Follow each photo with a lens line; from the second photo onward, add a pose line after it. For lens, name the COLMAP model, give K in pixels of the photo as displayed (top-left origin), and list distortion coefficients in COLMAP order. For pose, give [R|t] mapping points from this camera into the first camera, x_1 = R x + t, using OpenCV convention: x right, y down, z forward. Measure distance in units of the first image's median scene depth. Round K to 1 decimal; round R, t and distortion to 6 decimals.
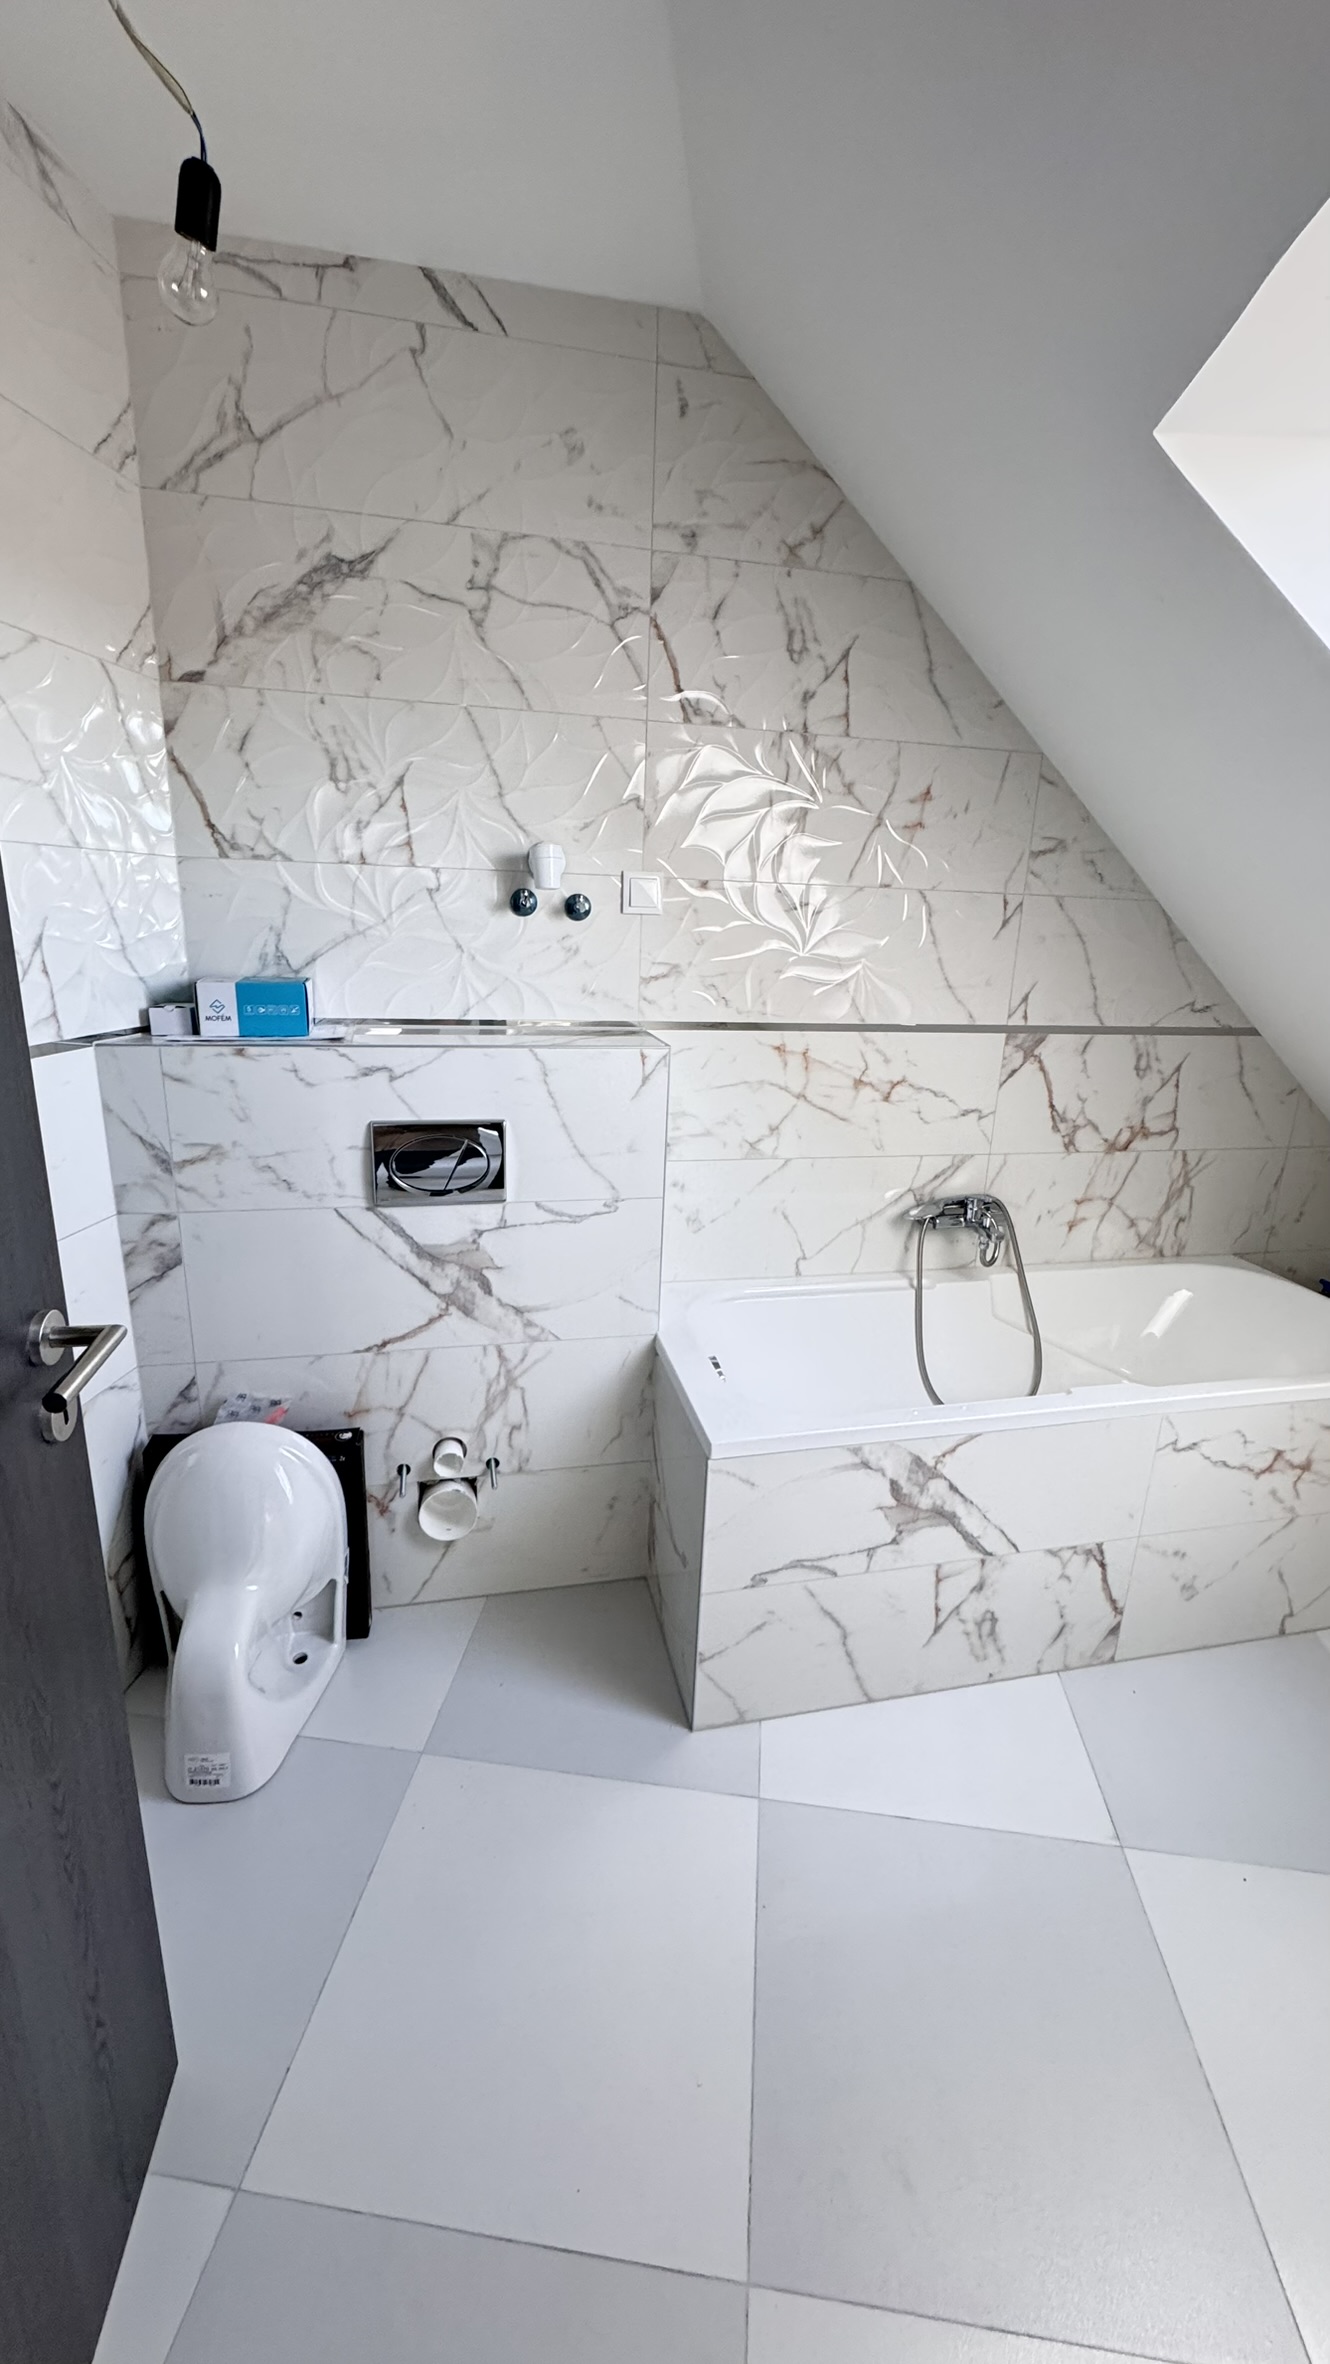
lens RADIAL K [[939.1, 0, 658.3], [0, 939.1, 1177.1], [0, 0, 1]] dist [-0.001262, 0.000256]
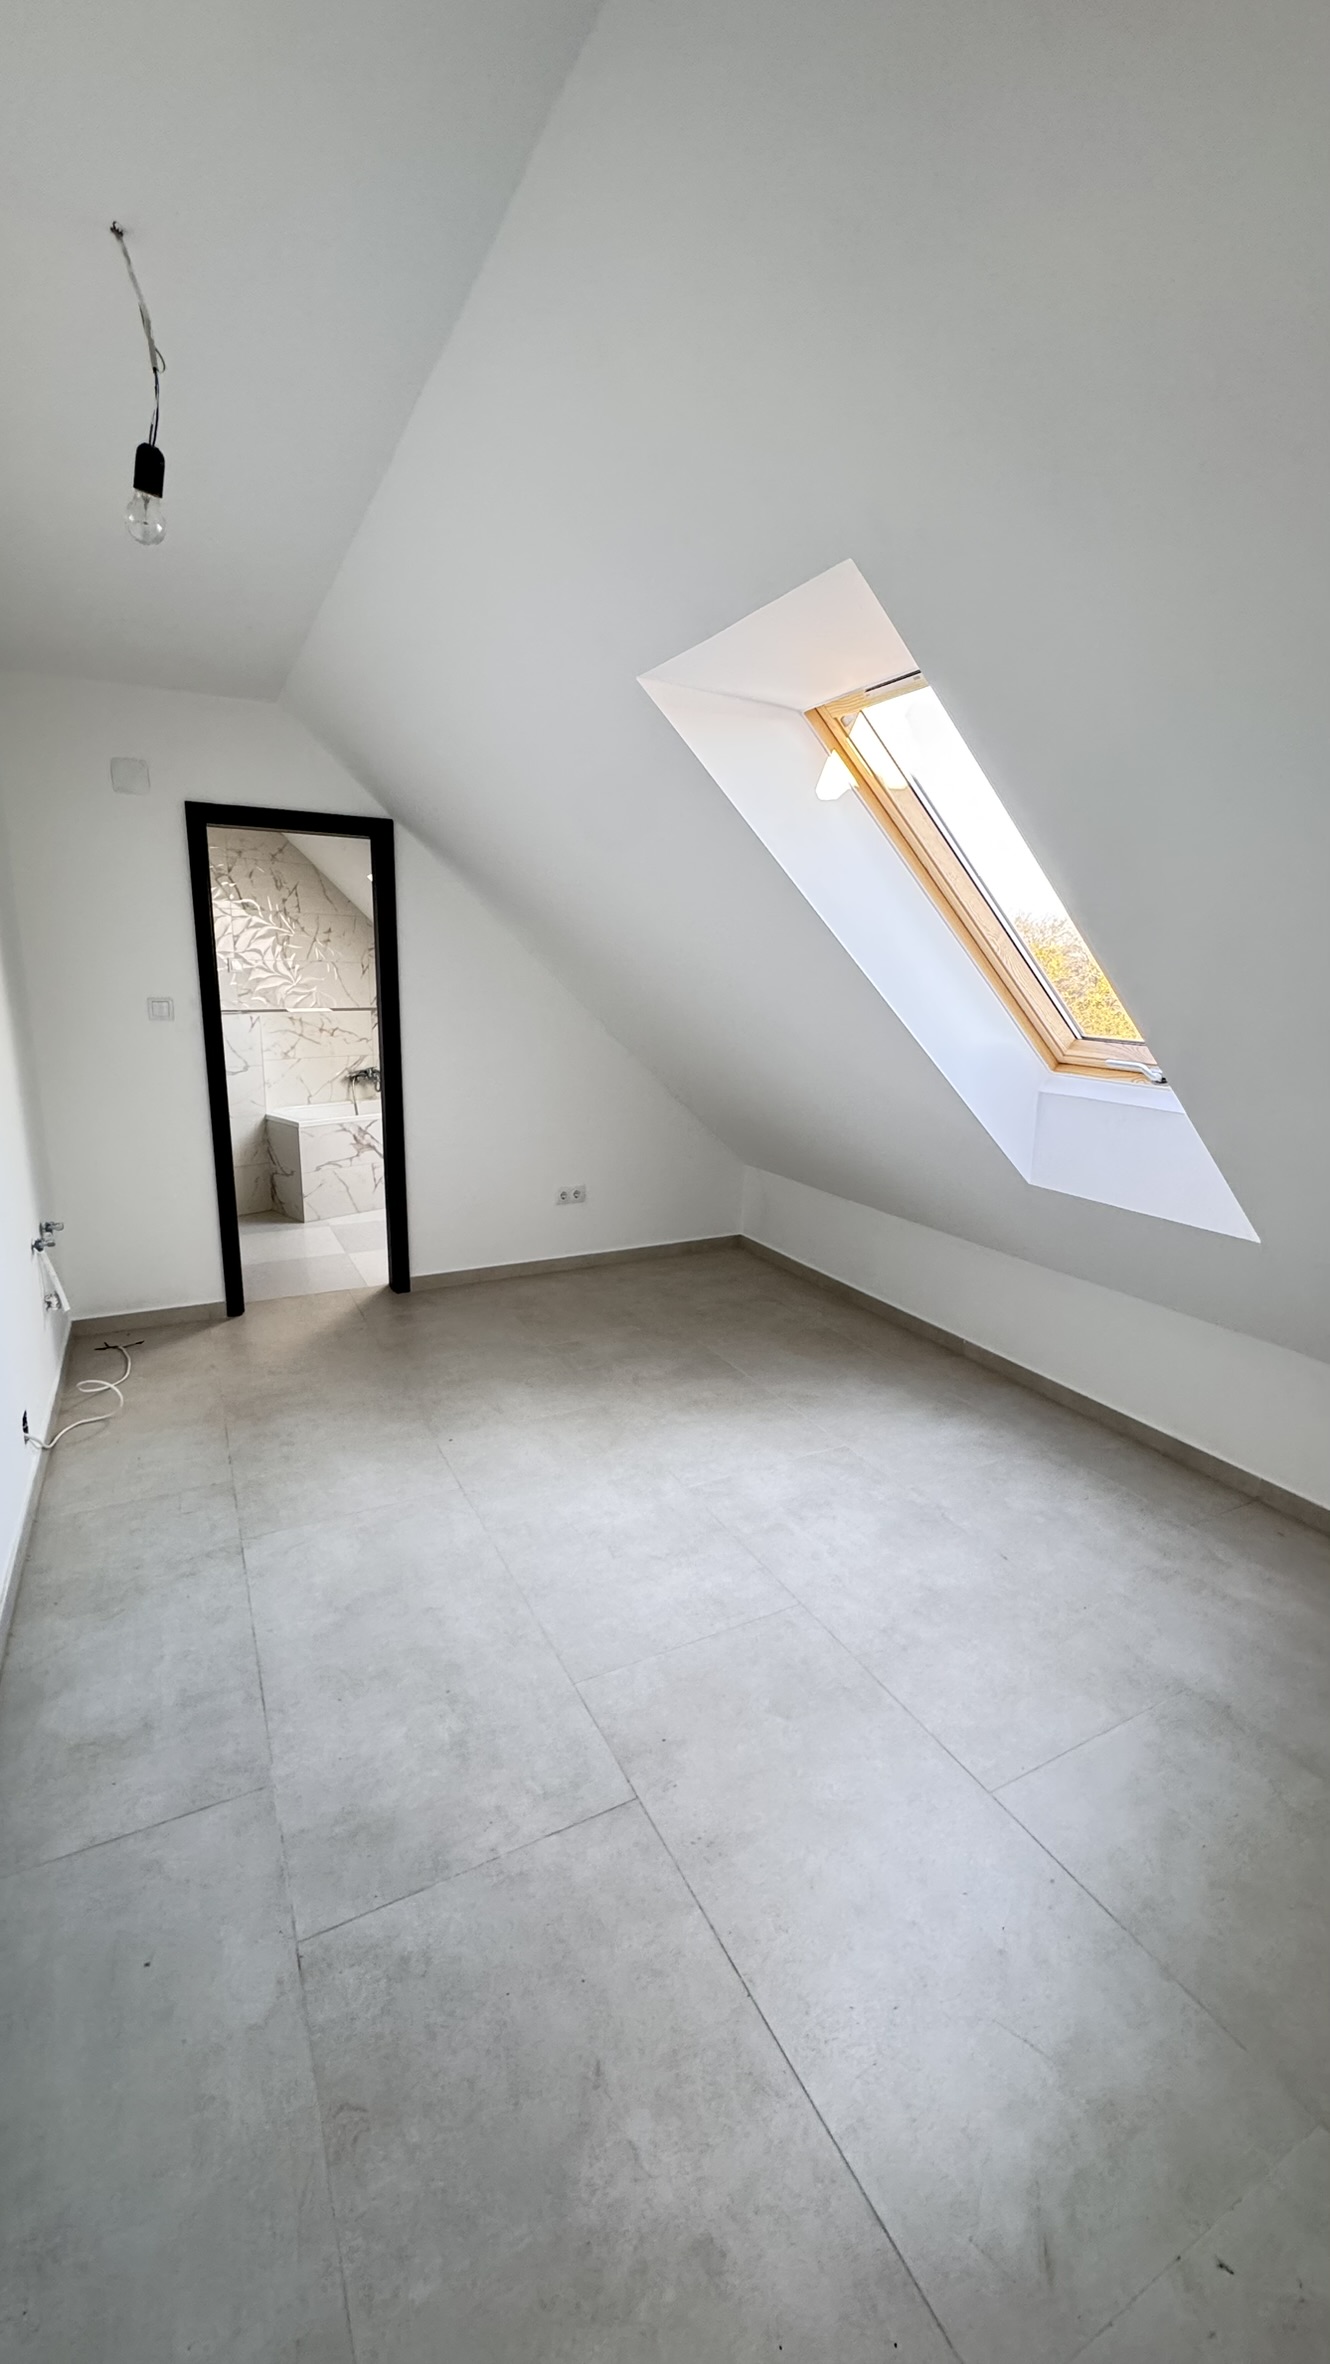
lens RADIAL K [[939.1, 0, 663.9], [0, 939.1, 1179.4], [0, 0, 1]] dist [-0.001262, 0.000256]
pose [[0.822998, -0.140855, 0.550304, -0.623780], [0.161724, 0.986778, 0.010710, 0.540146], [-0.544536, 0.080183, 0.834896, -2.112922]]
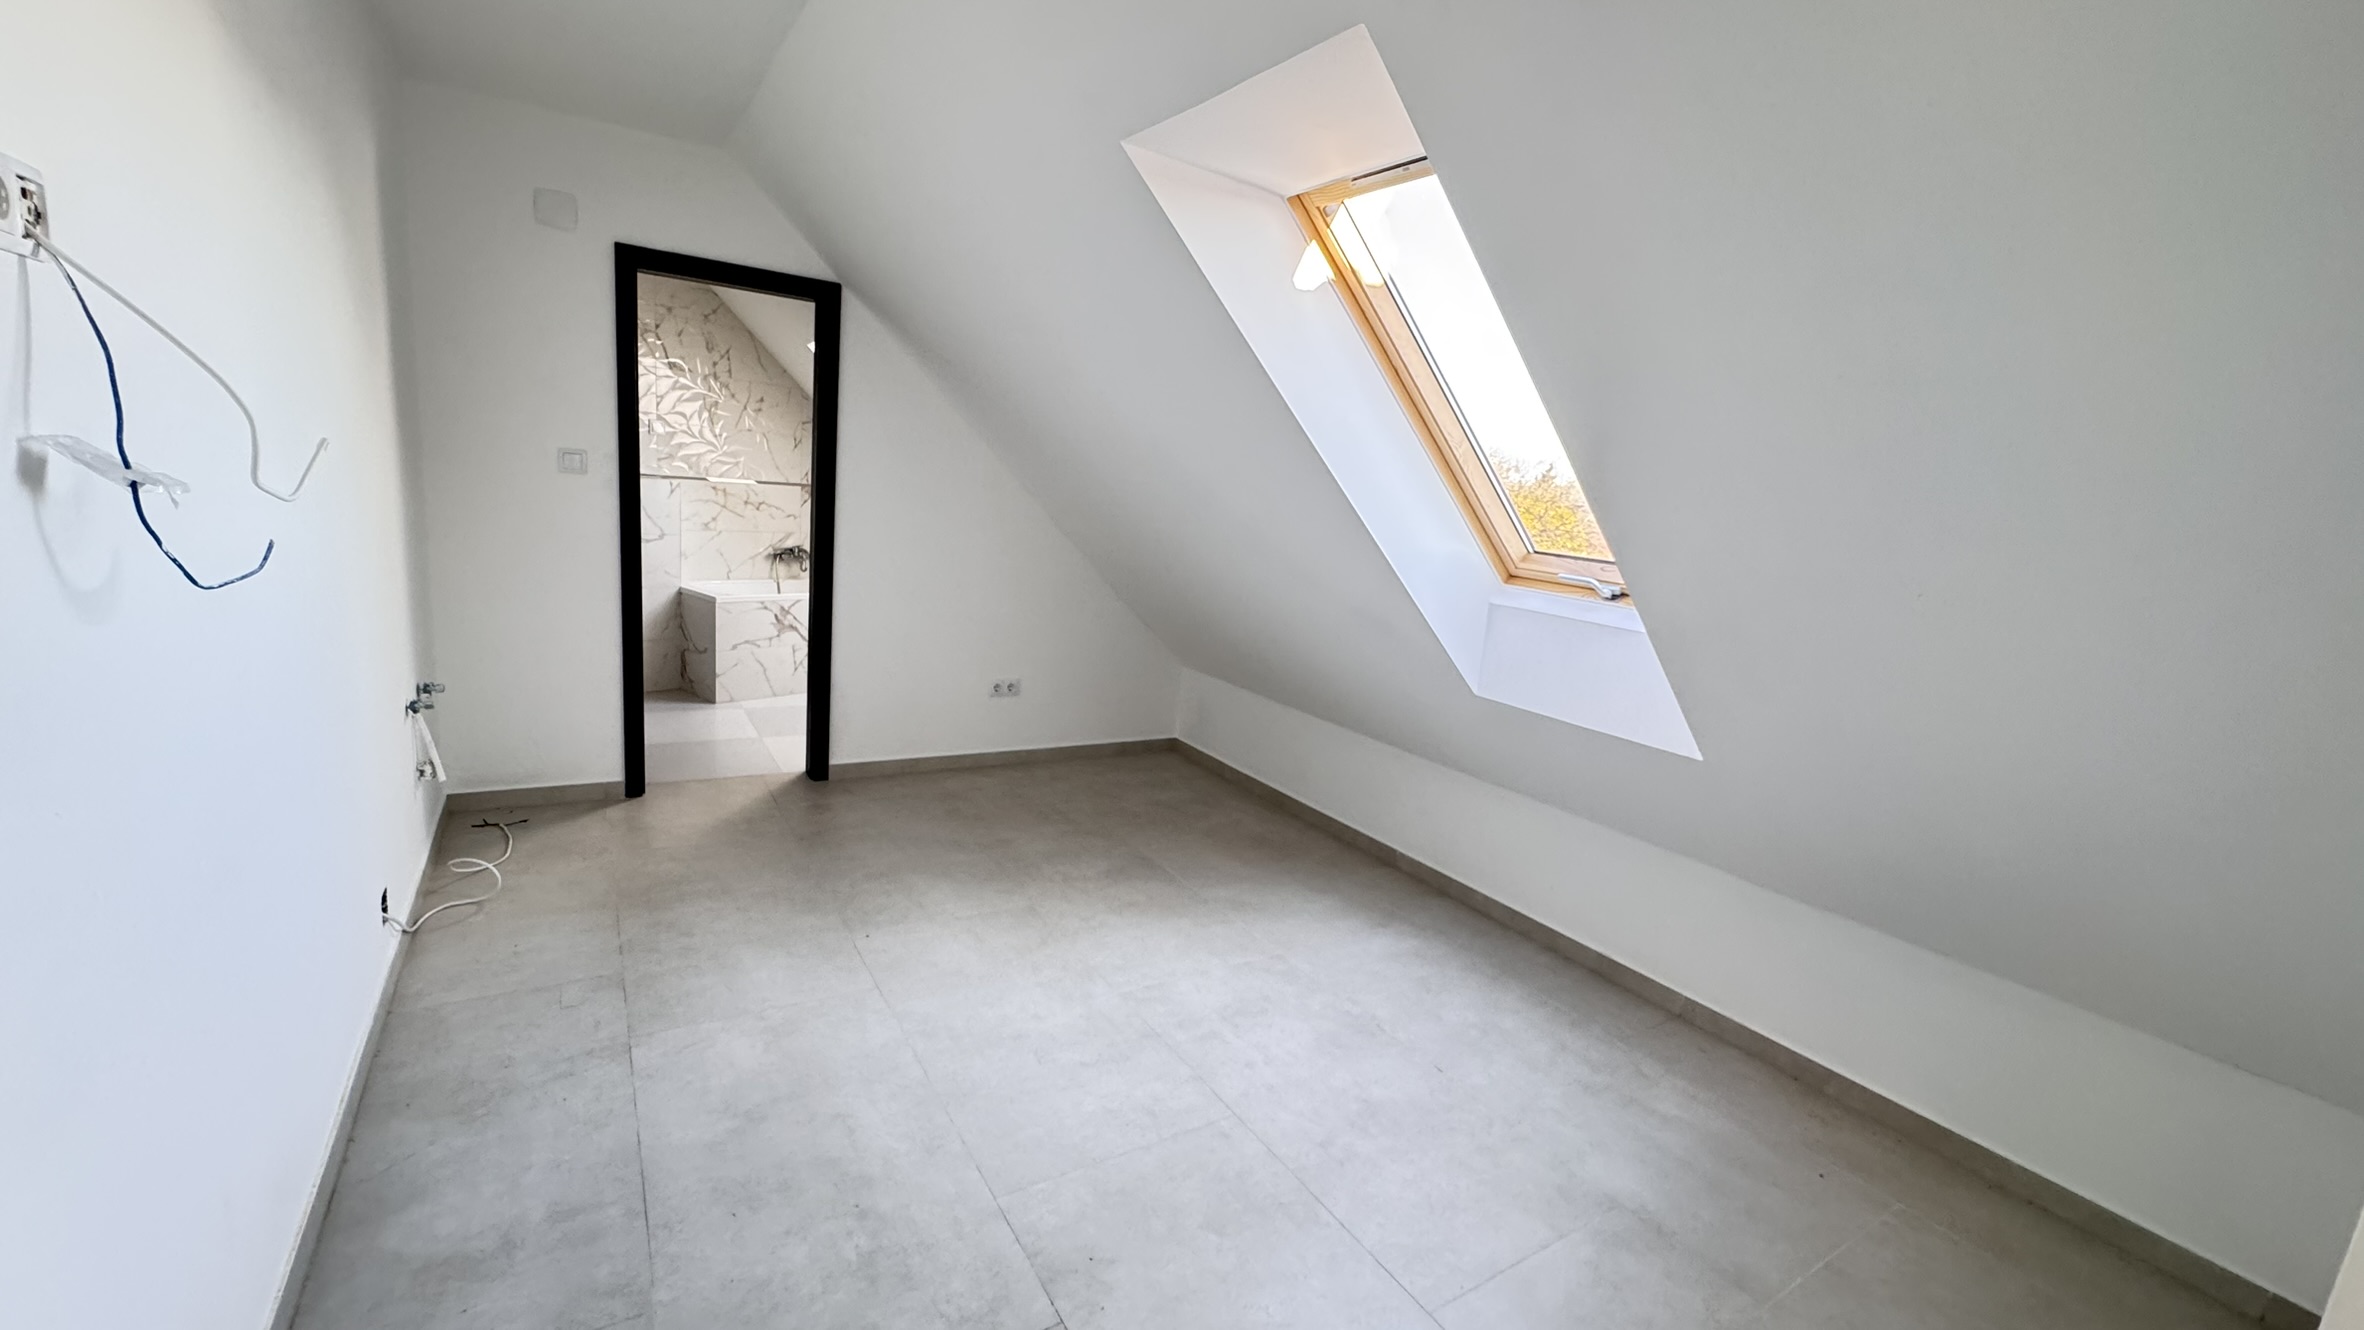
lens RADIAL K [[939.1, 0, 1174.1], [0, 939.1, 669.7], [0, 0, 1]] dist [-0.001262, 0.000256]
pose [[0.775112, -0.086086, 0.625931, -0.629473], [0.107984, 0.994148, 0.003008, 0.561867], [-0.622528, 0.065259, 0.779872, -2.050041]]
